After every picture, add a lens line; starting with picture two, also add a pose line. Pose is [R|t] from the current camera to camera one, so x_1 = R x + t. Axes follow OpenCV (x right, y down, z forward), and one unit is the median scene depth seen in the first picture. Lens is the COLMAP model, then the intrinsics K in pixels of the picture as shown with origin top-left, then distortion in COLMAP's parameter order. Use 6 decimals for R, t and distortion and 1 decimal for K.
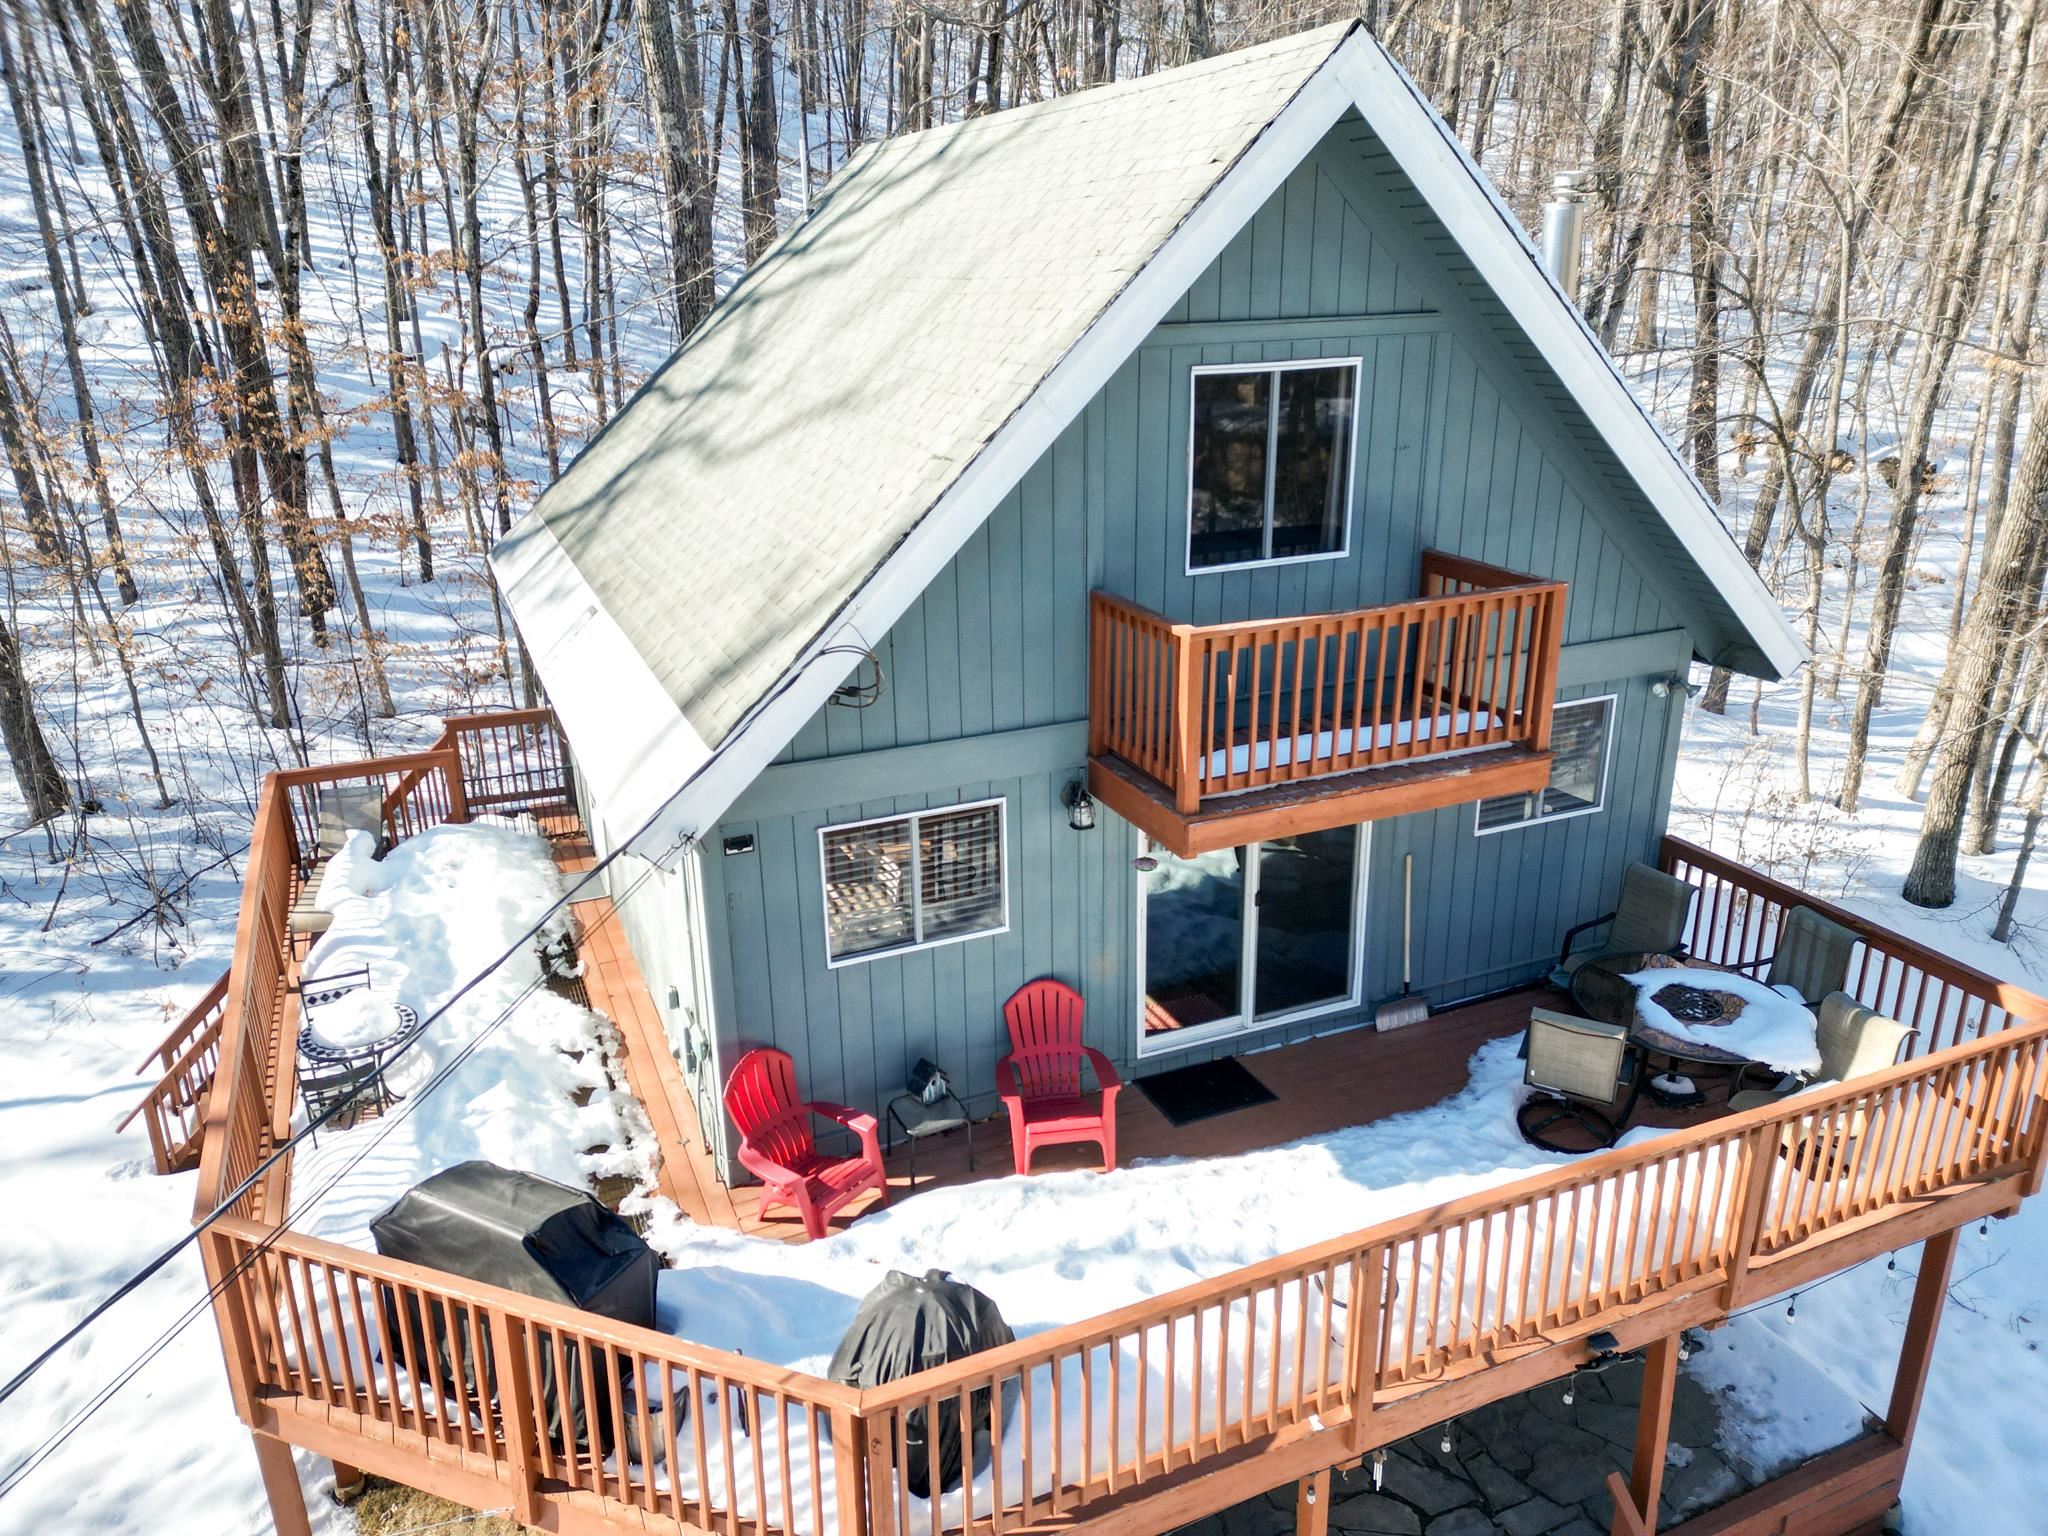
lens RADIAL K [[1397.4, 0, 1024.0], [0, 1397.4, 768.0], [0, 0, 1]] dist [0.088748, -0.095926]
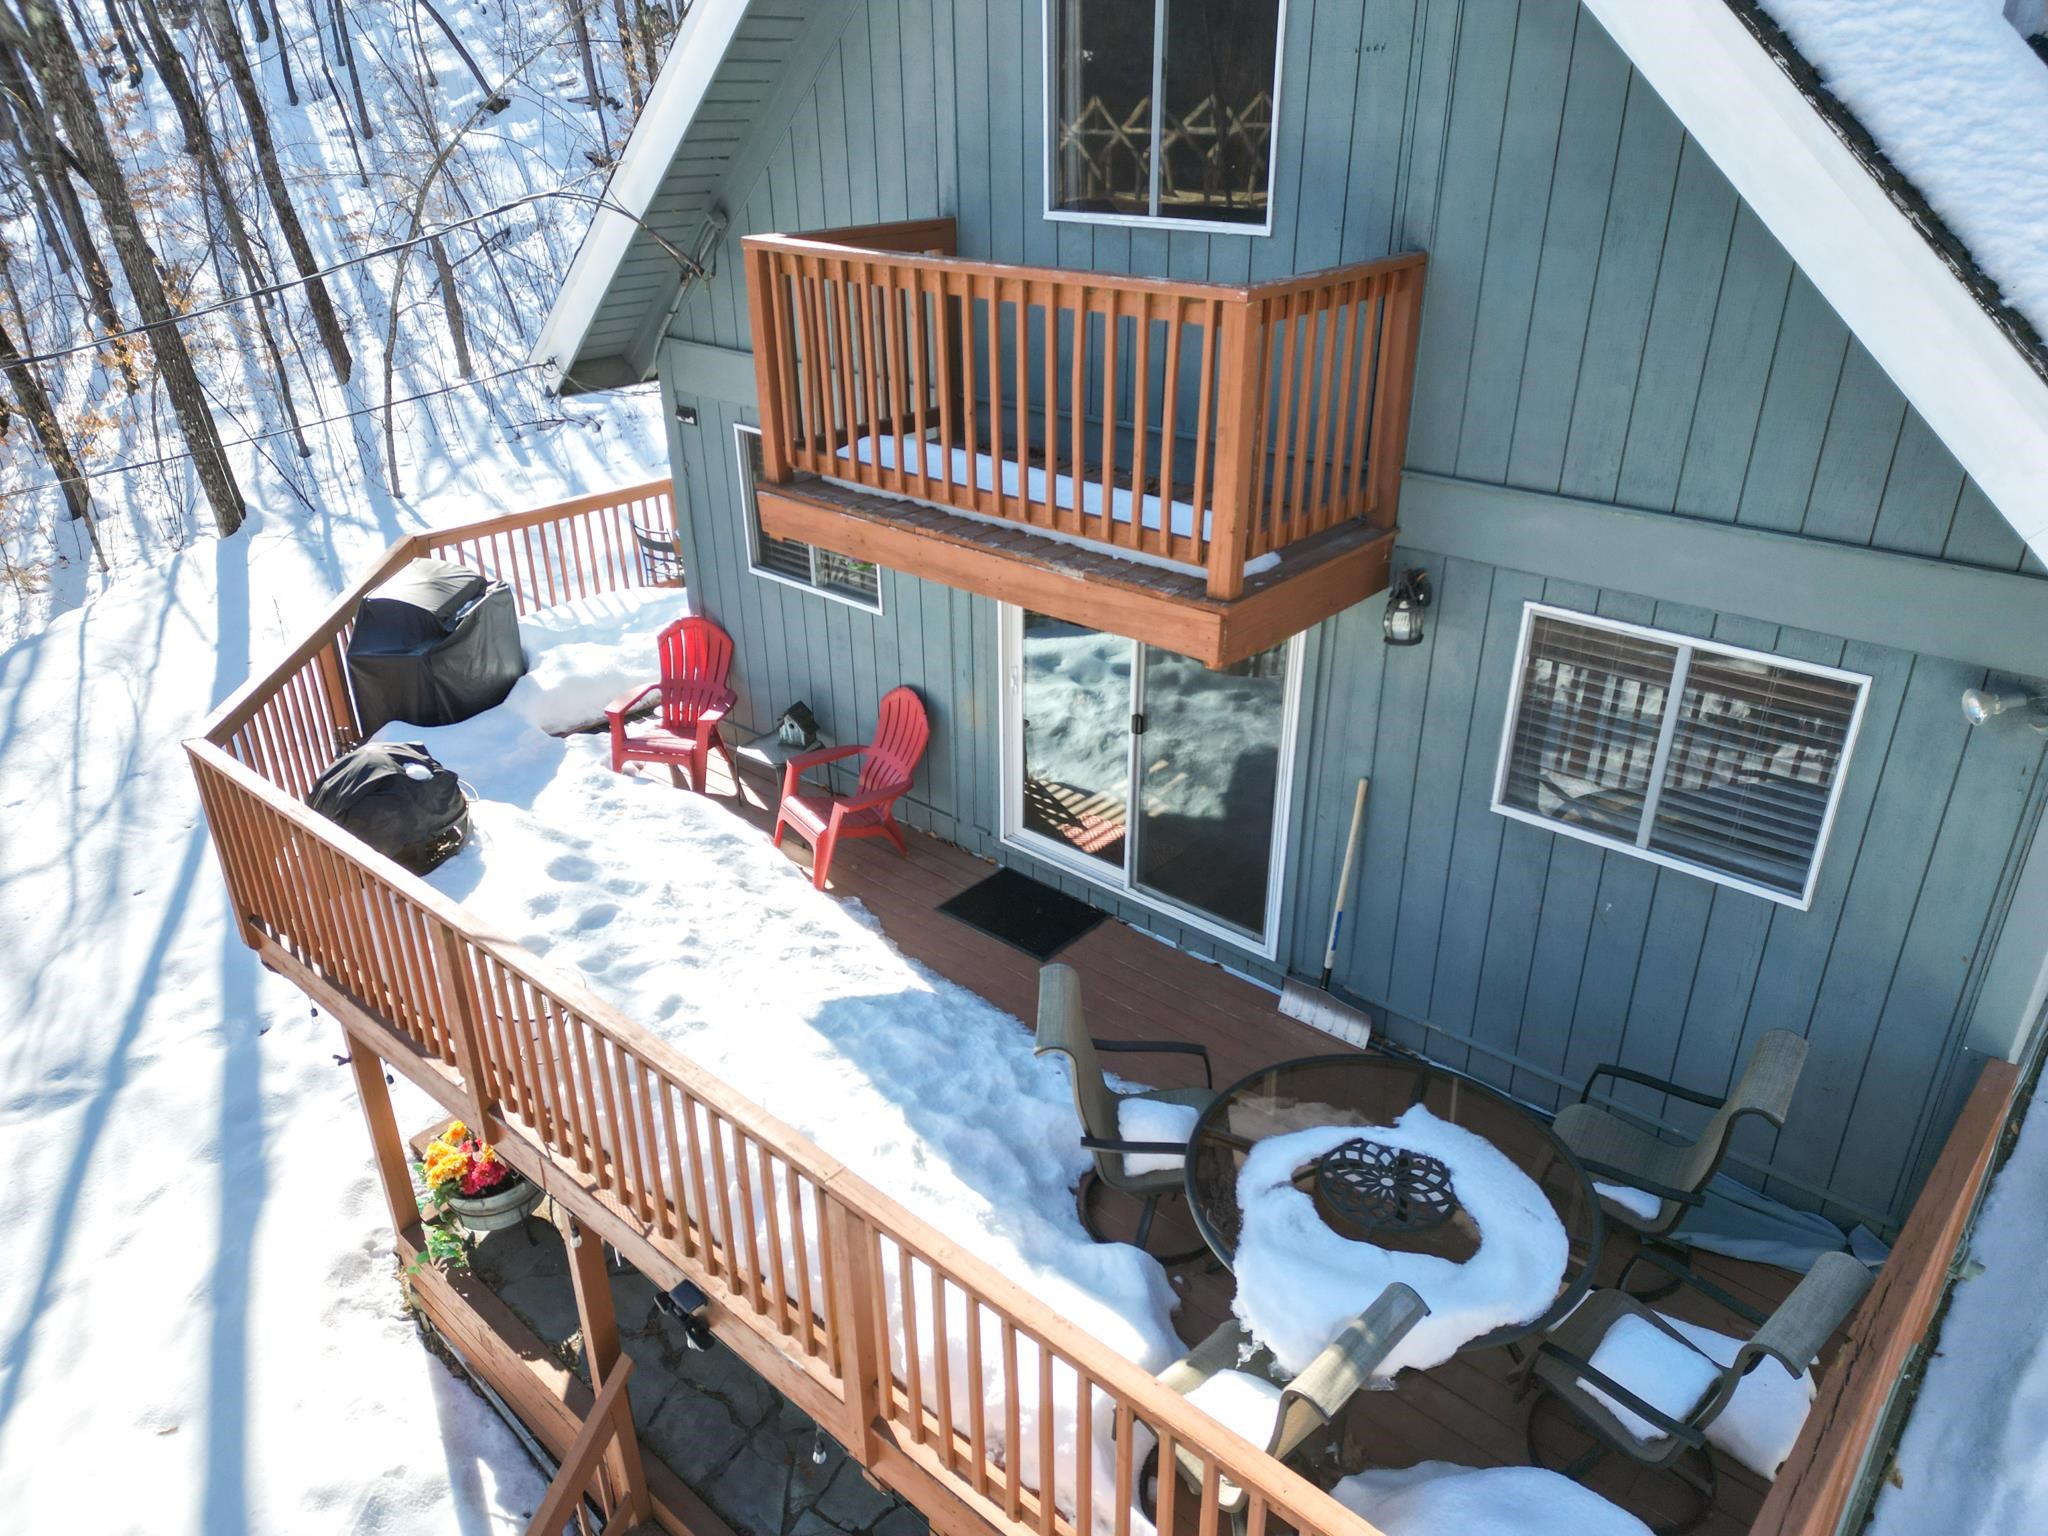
lens RADIAL K [[1397.4, 0, 1024.0], [0, 1397.4, 768.0], [0, 0, 1]] dist [0.088748, -0.095926]
pose [[0.426719, 0.413914, -0.804106, 0.820600], [-0.300491, 0.903497, 0.305612, -0.100811], [0.853004, 0.111216, 0.509916, 0.644909]]
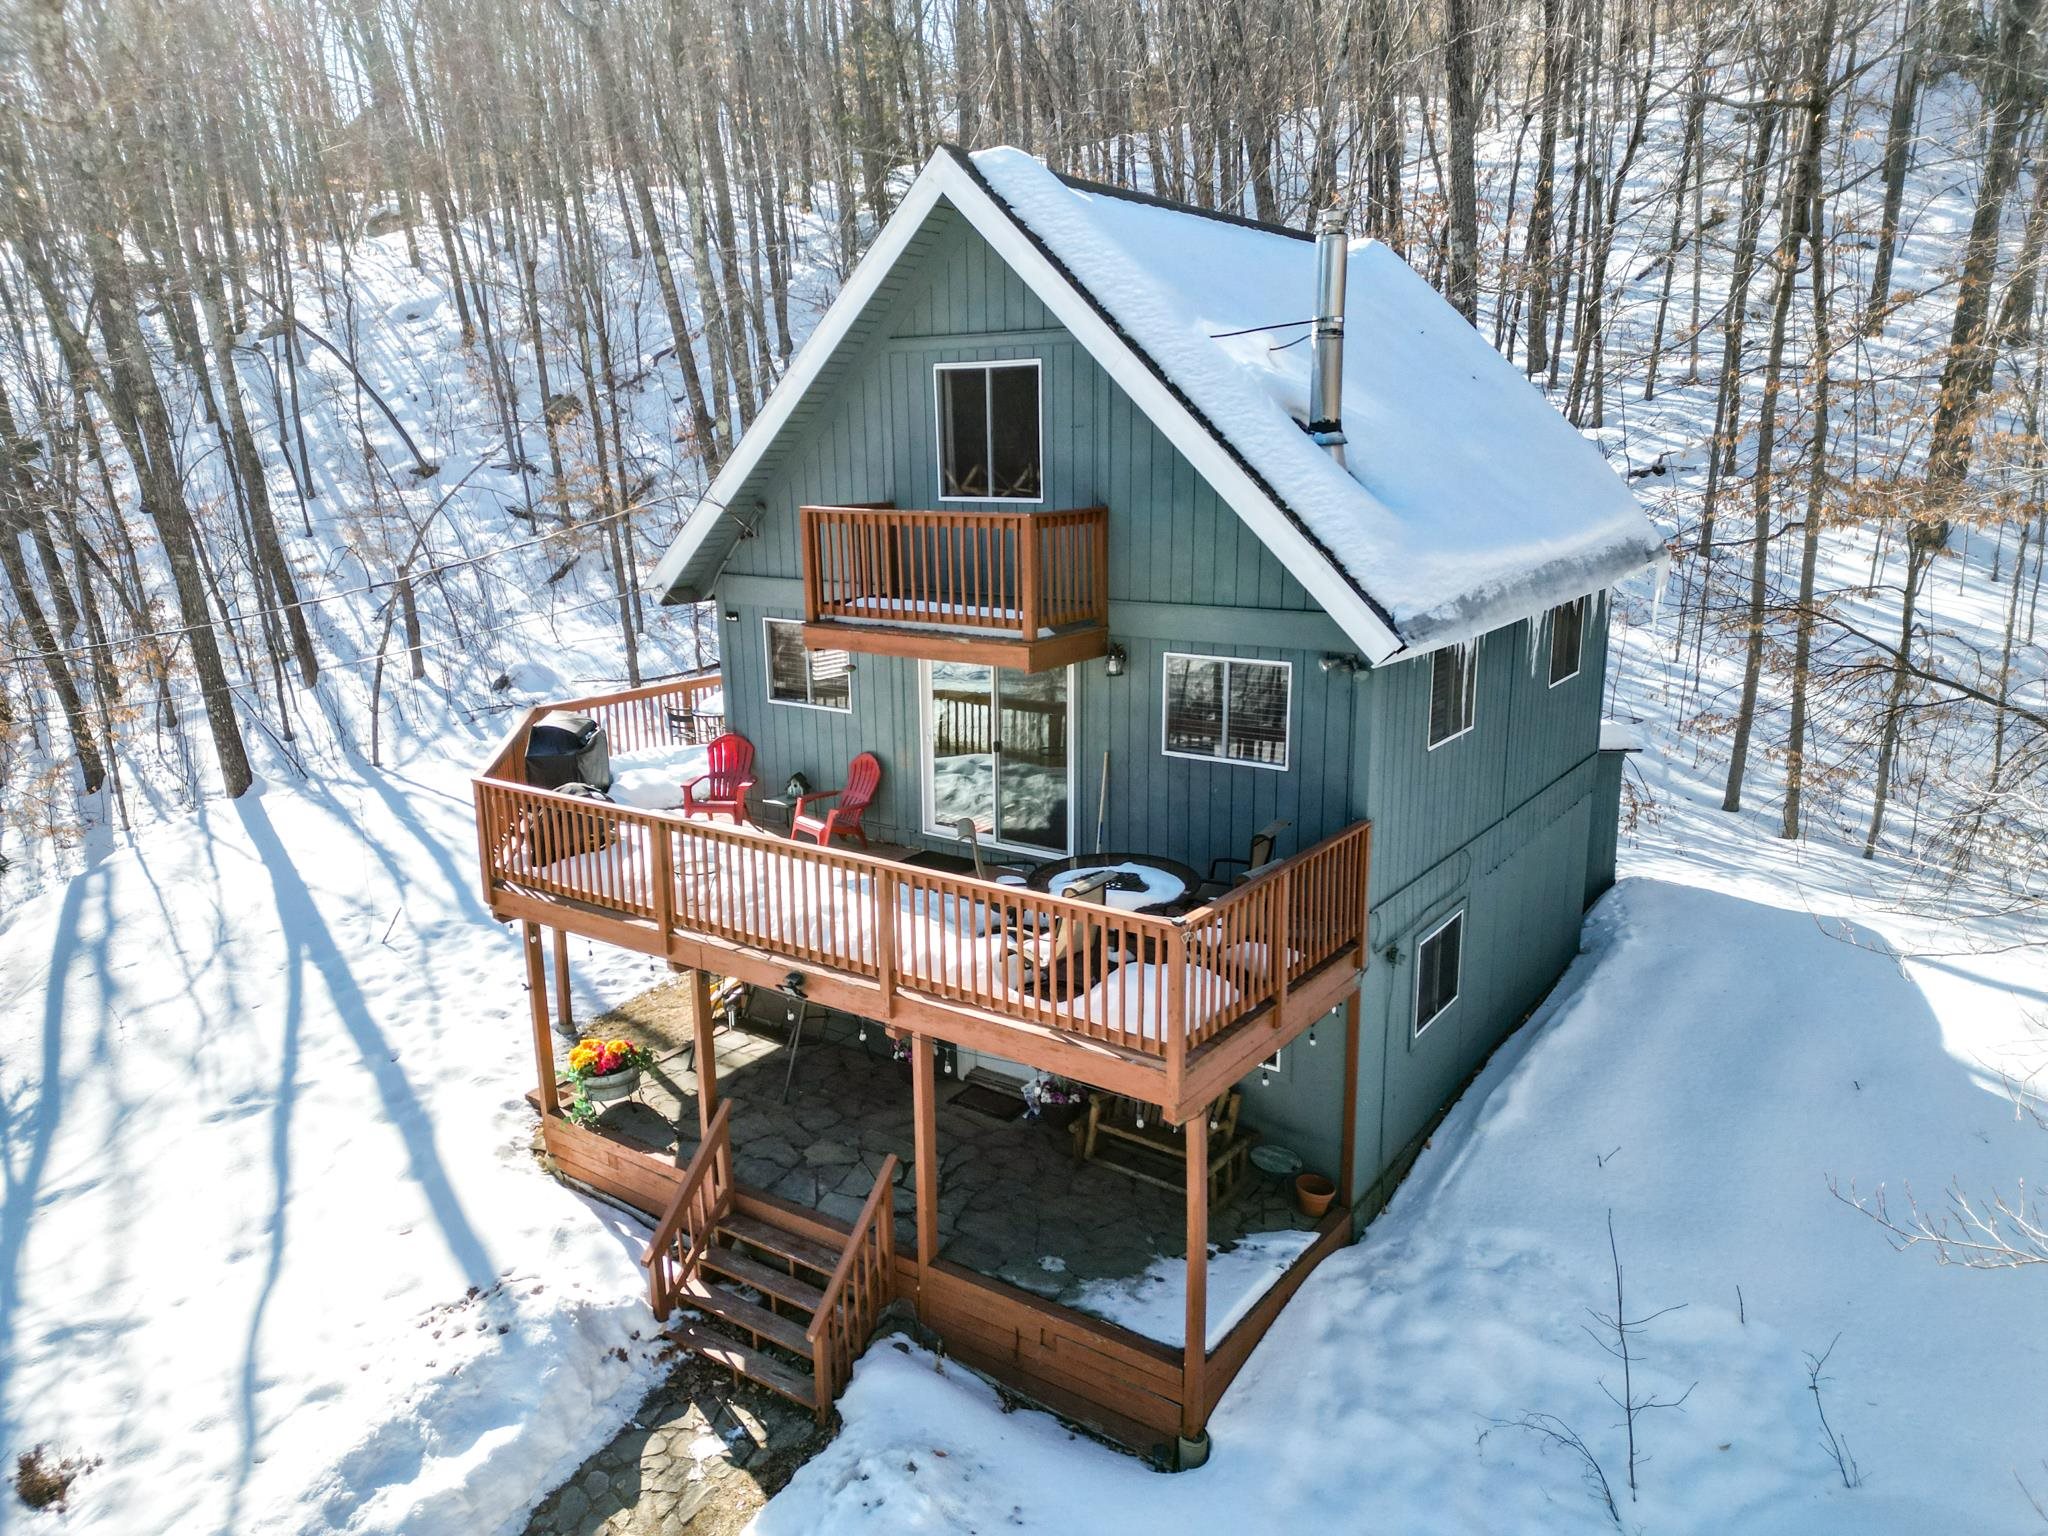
lens RADIAL K [[1393.0, 0, 1024.0], [0, 1393.0, 768.0], [0, 0, 1]] dist [0.120320, -0.166038]
pose [[0.525647, 0.204511, -0.825755, 1.492671], [-0.277975, 0.958682, 0.060483, 0.025163], [0.804006, 0.197746, 0.560777, 0.269063]]
